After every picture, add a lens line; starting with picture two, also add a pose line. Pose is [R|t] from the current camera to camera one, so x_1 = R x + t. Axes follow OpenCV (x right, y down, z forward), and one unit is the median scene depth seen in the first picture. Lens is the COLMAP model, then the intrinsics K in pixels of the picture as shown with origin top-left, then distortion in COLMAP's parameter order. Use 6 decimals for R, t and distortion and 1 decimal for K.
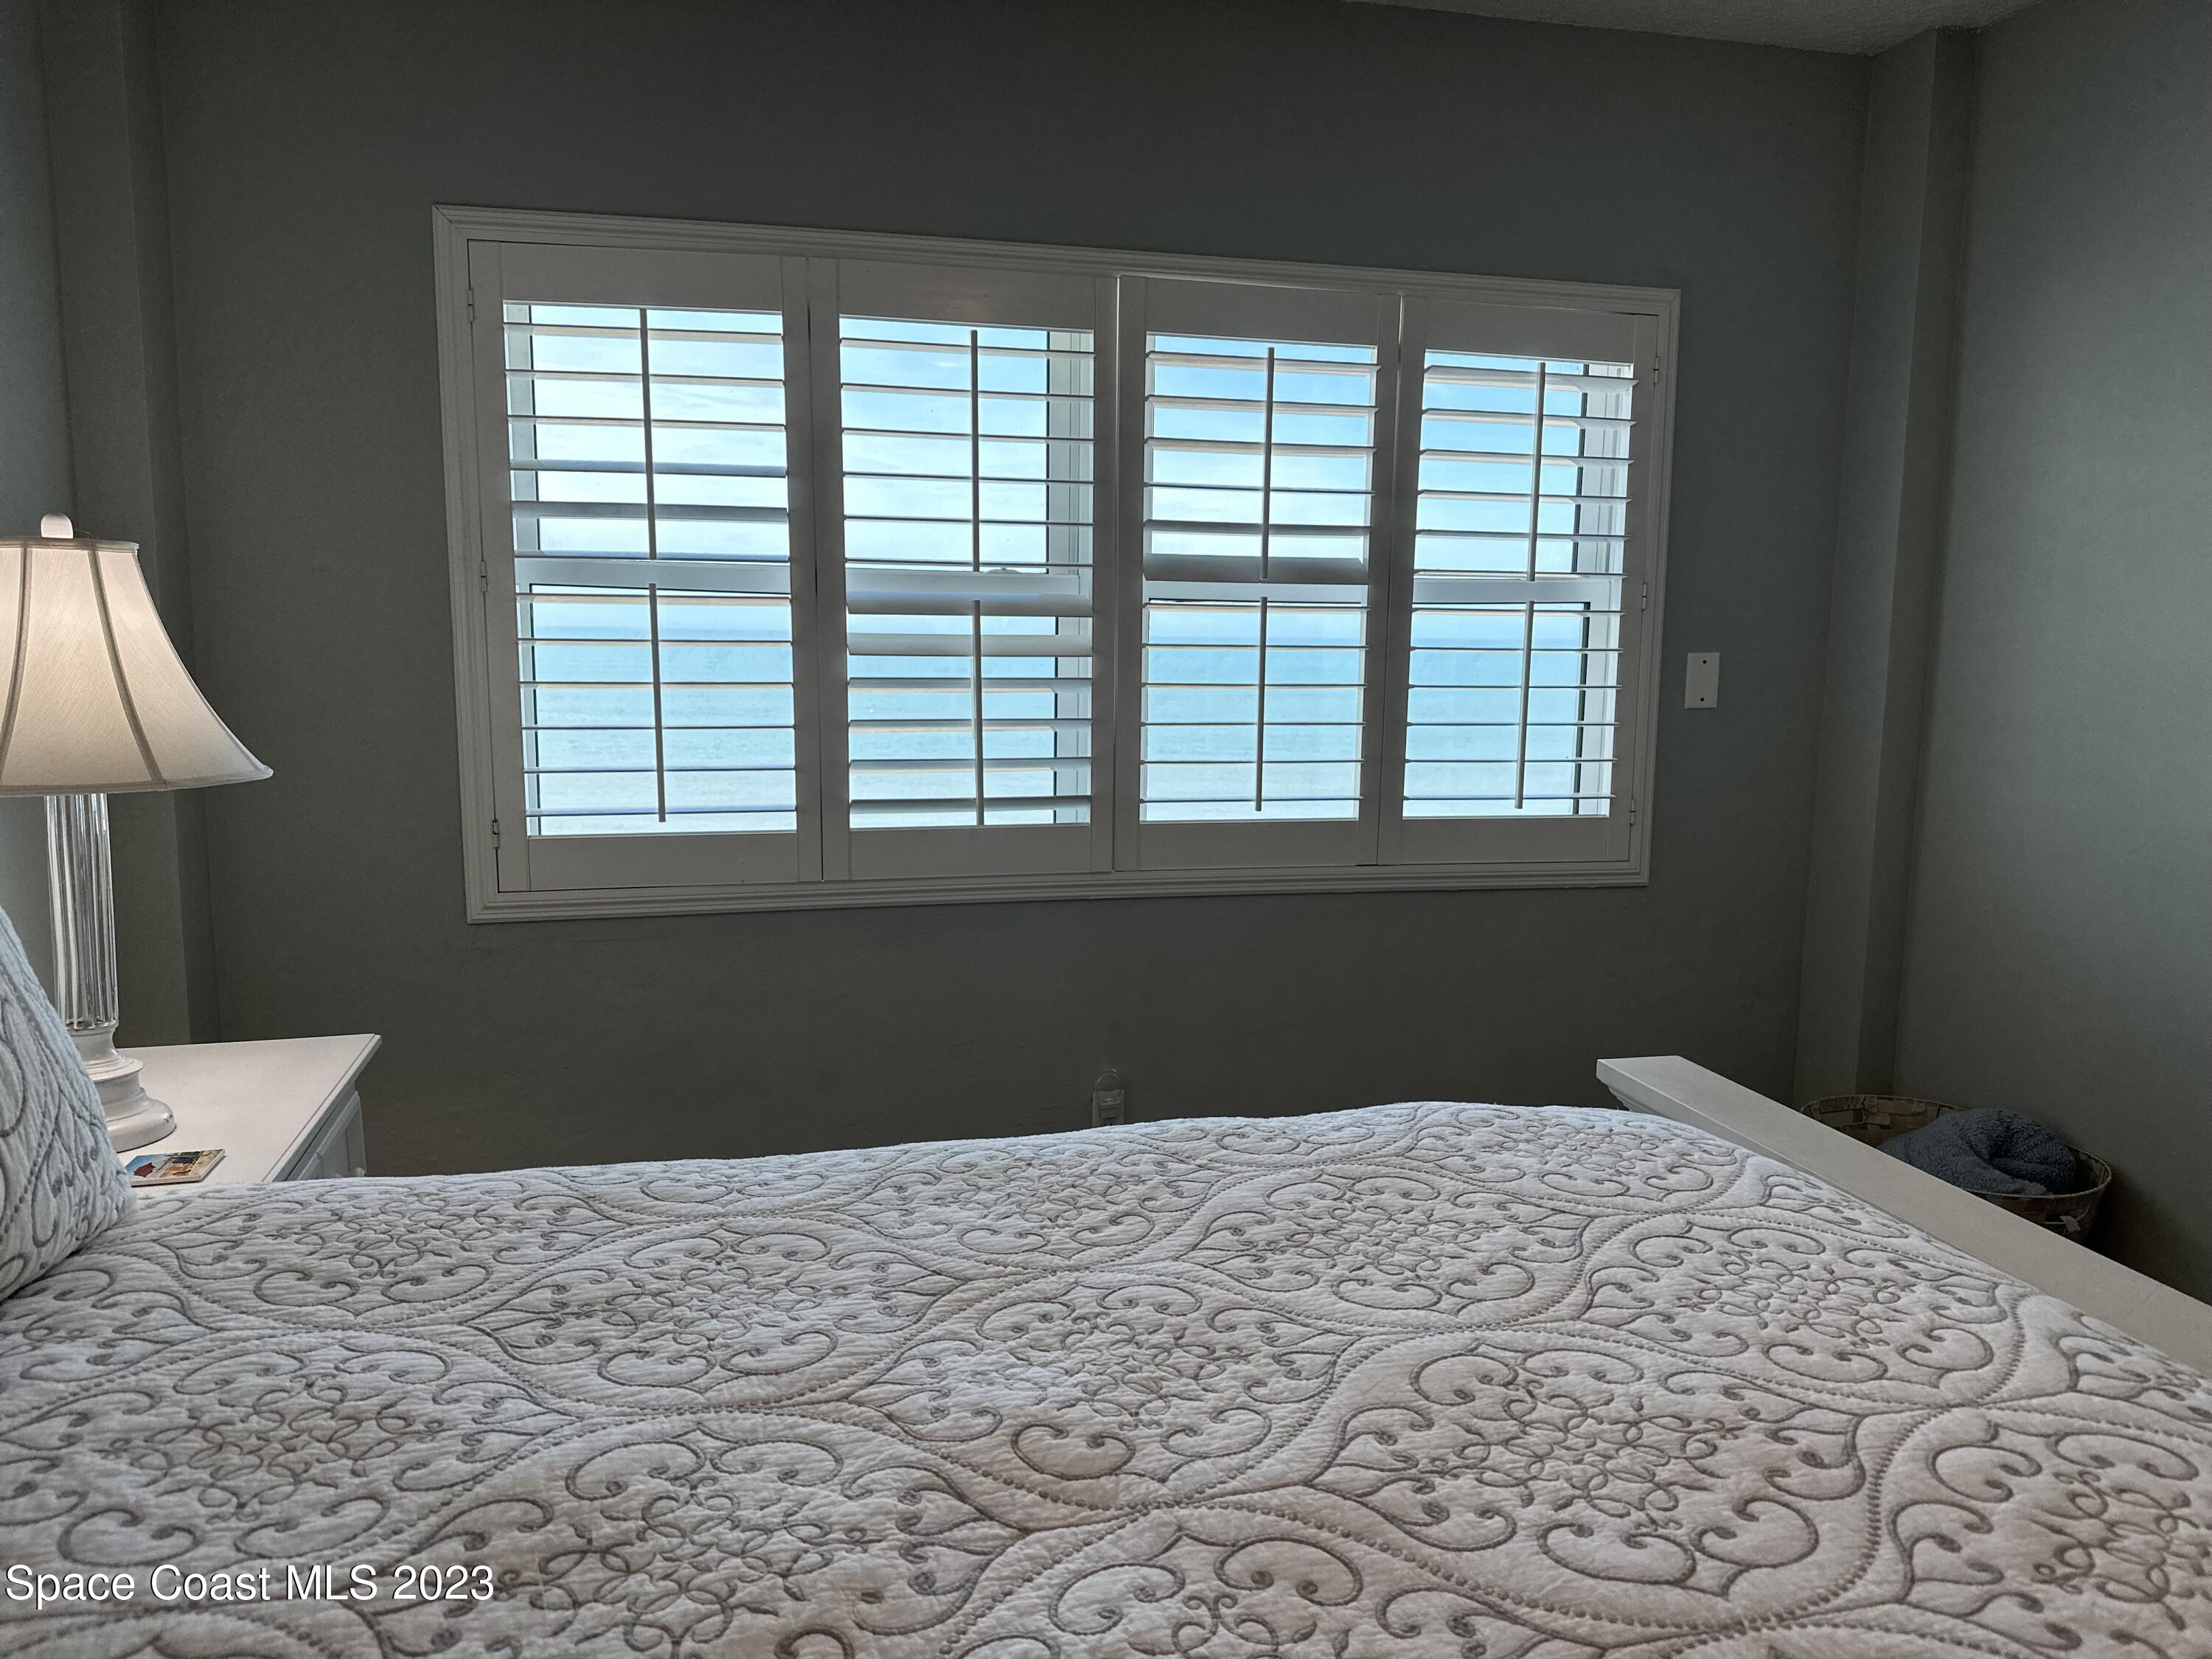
lens RADIAL K [[1573.7, 0, 1116.6], [0, 1573.7, 838.9], [0, 0, 1]] dist [0.045751, -0.061214]
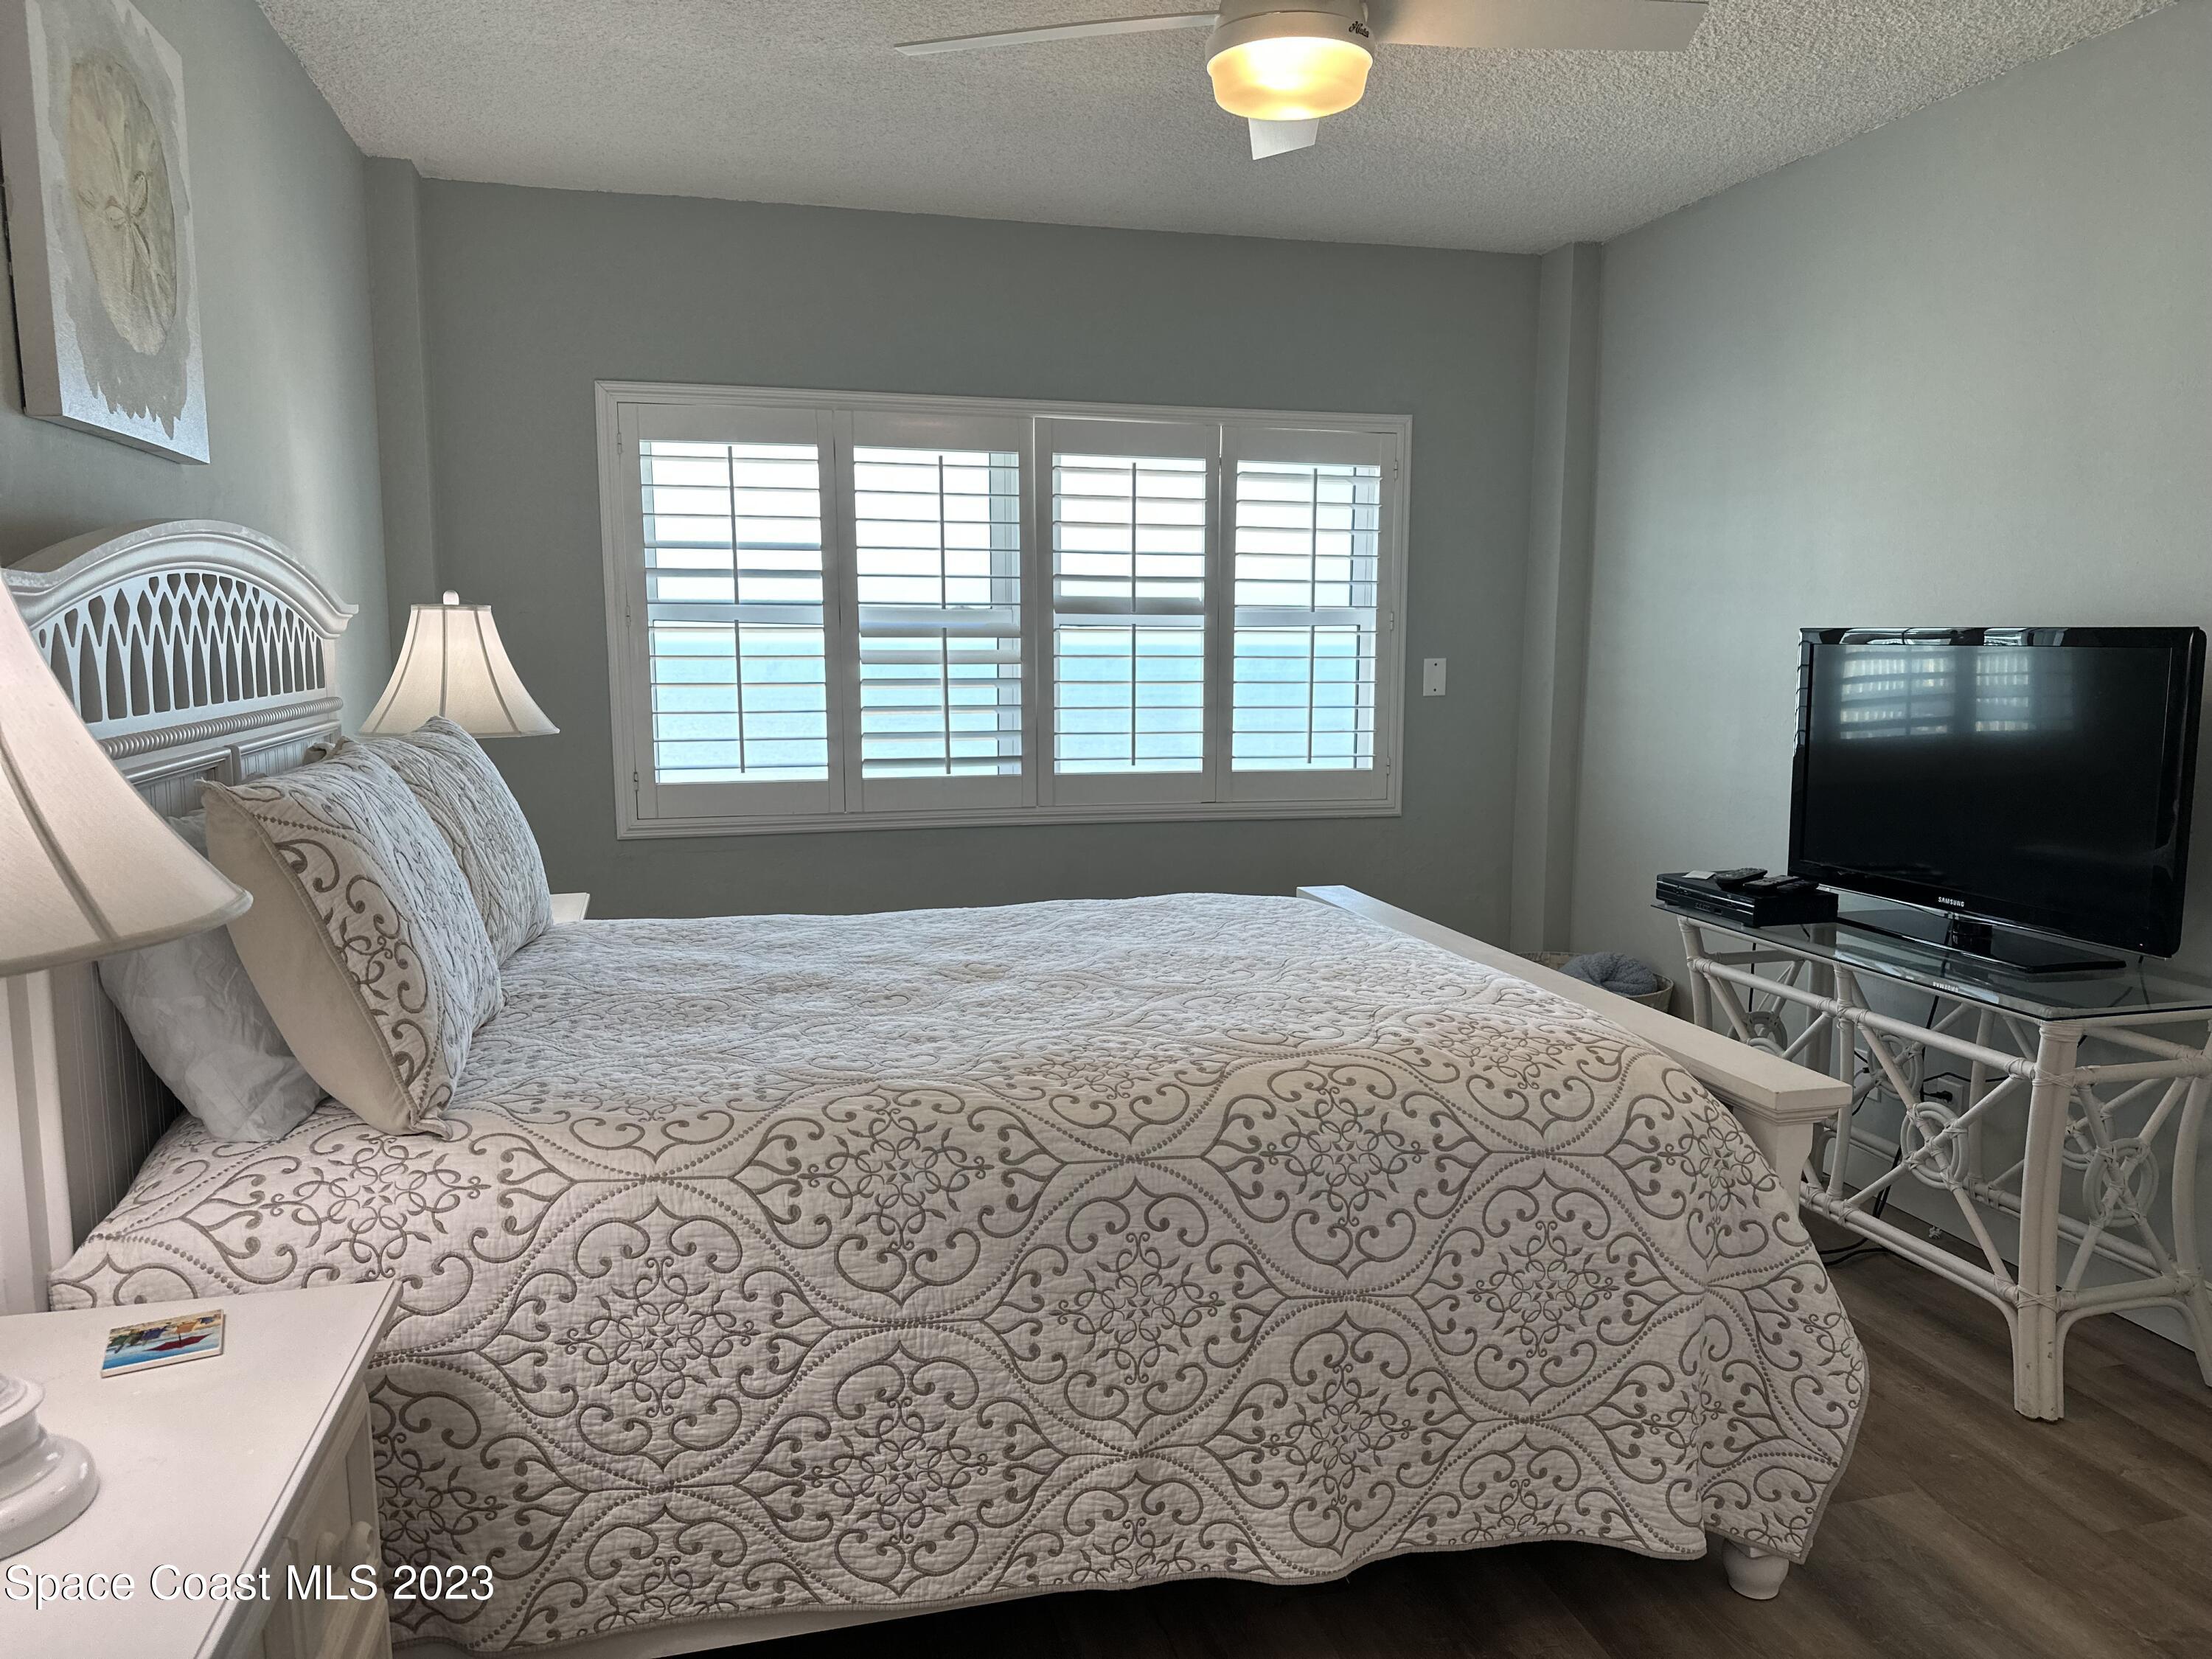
lens RADIAL K [[1563.6, 0, 1113.9], [0, 1563.6, 848.6], [0, 0, 1]] dist [-0.007345, -0.002311]
pose [[0.999902, -0.011332, 0.008210, 0.059872], [0.011410, 0.999889, -0.009567, 0.078304], [-0.008100, 0.009660, 0.999921, -0.508623]]
